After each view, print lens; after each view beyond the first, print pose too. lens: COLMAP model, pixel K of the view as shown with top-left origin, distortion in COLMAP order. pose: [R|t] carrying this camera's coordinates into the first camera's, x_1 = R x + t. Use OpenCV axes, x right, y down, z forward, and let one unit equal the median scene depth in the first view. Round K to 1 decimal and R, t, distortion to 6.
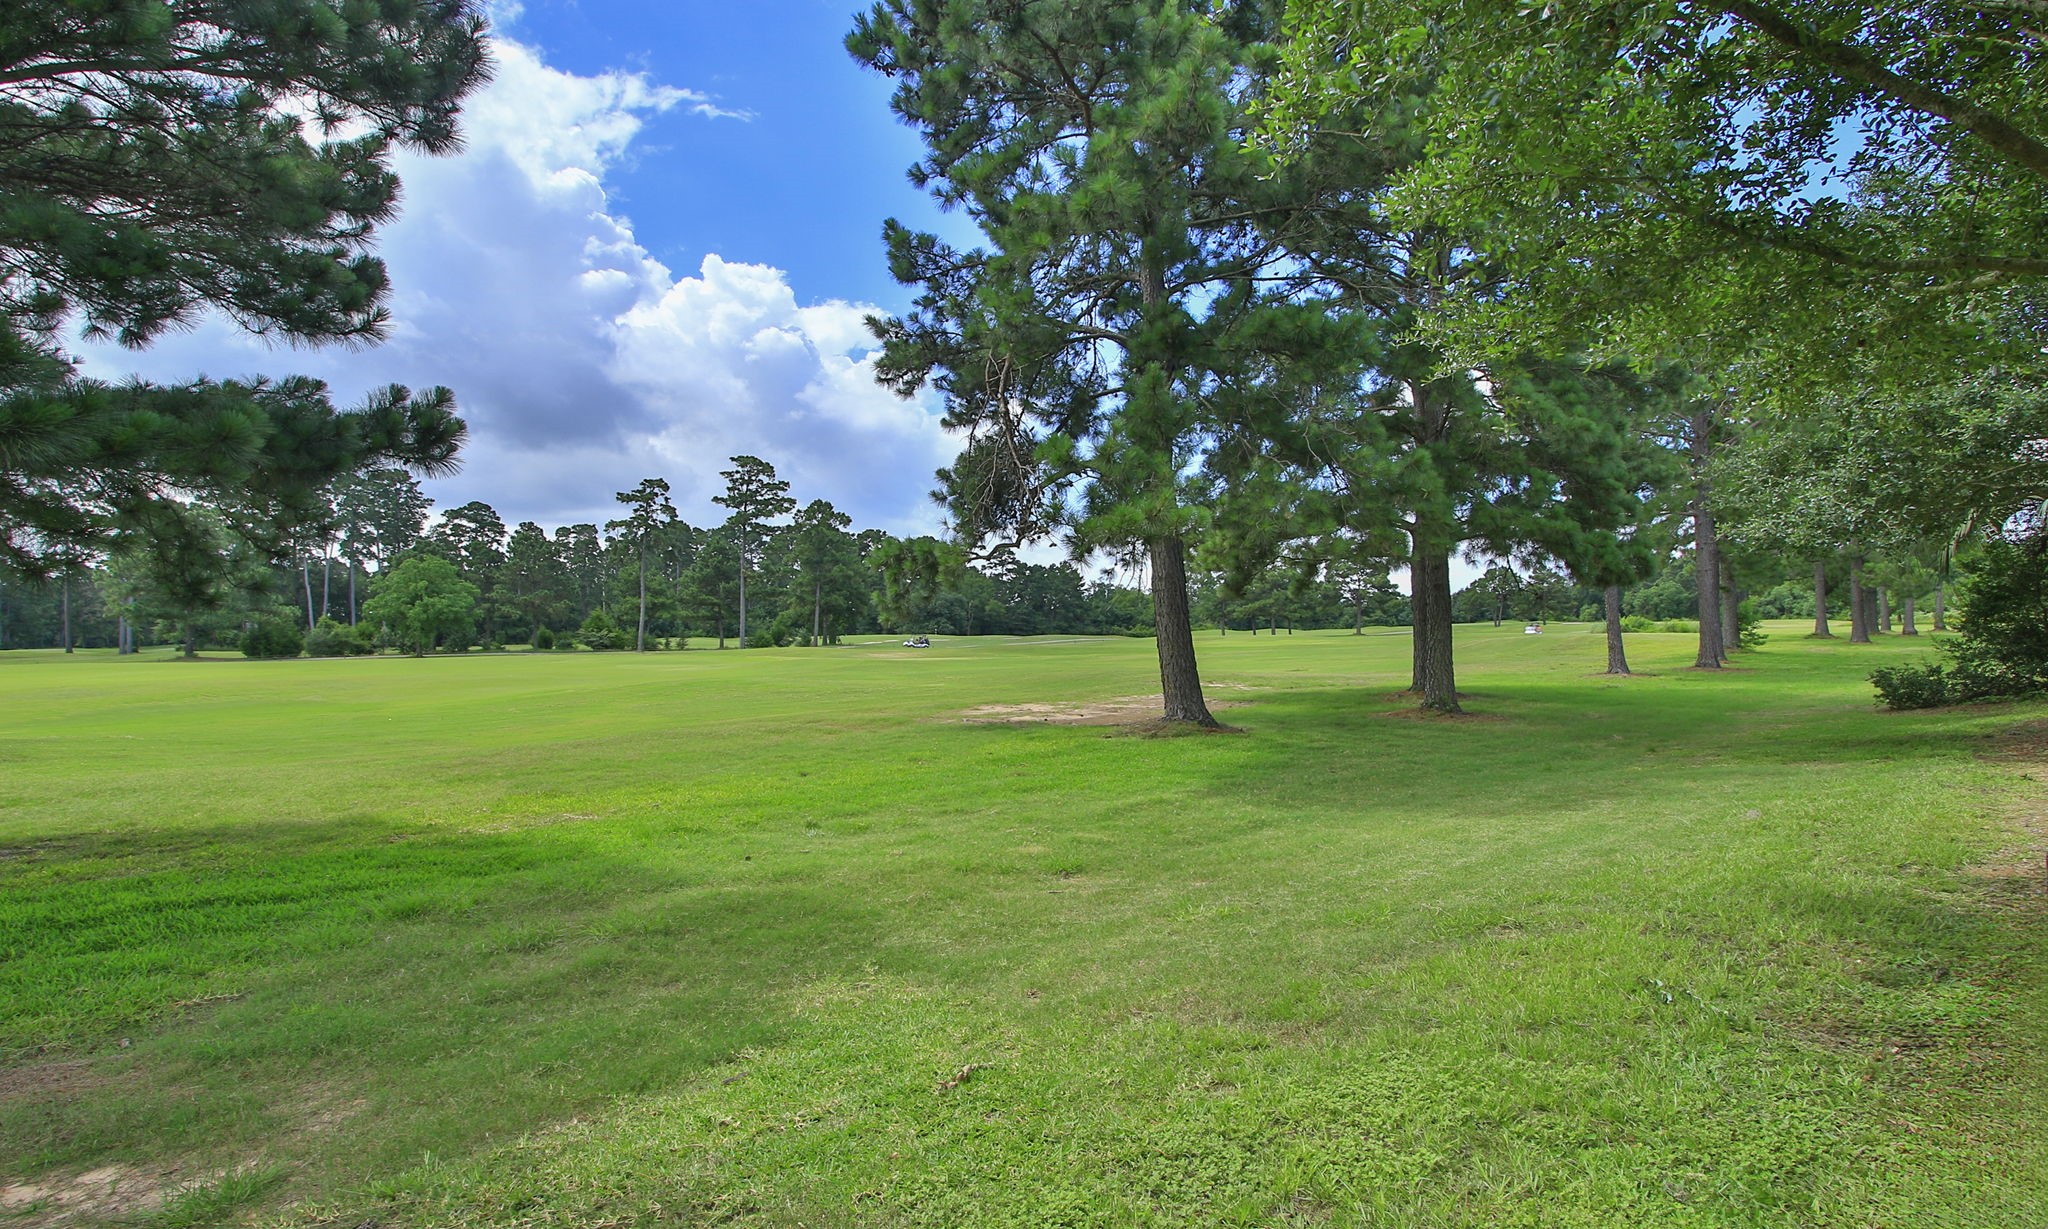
lens RADIAL K [[951.7, 0, 1024.0], [0, 951.7, 614.5], [0, 0, 1]] dist [-0.009886, 0.000456]
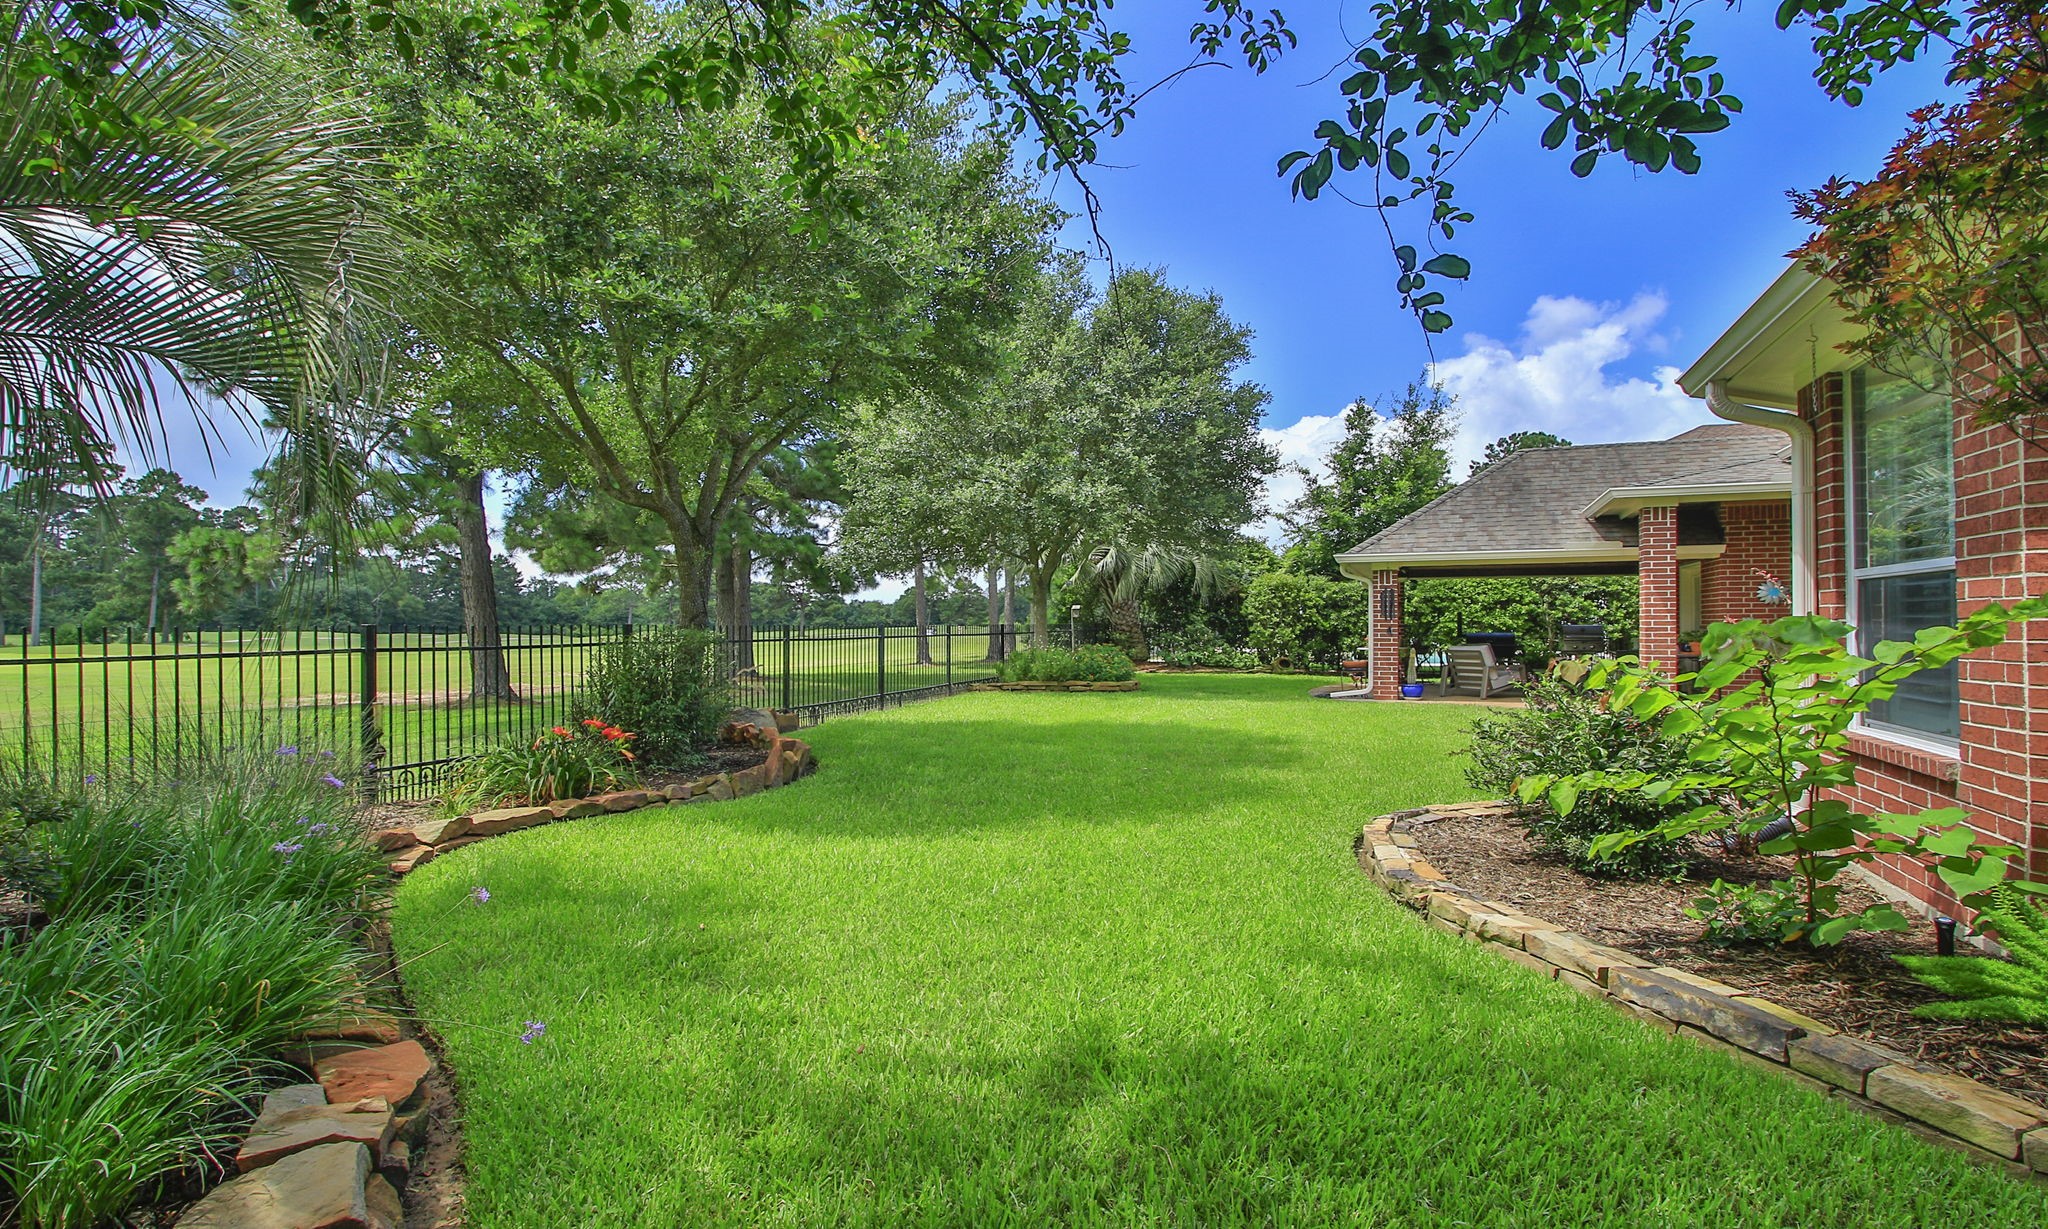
lens RADIAL K [[1003.8, 0, 1024.0], [0, 1003.8, 614.5], [0, 0, 1]] dist [-0.014074, -0.000490]
pose [[0.883402, 0.018595, 0.468247, 0.048199], [-0.016573, 0.999827, -0.008439, 0.002267], [-0.468323, -0.000305, 0.883557, -0.124216]]
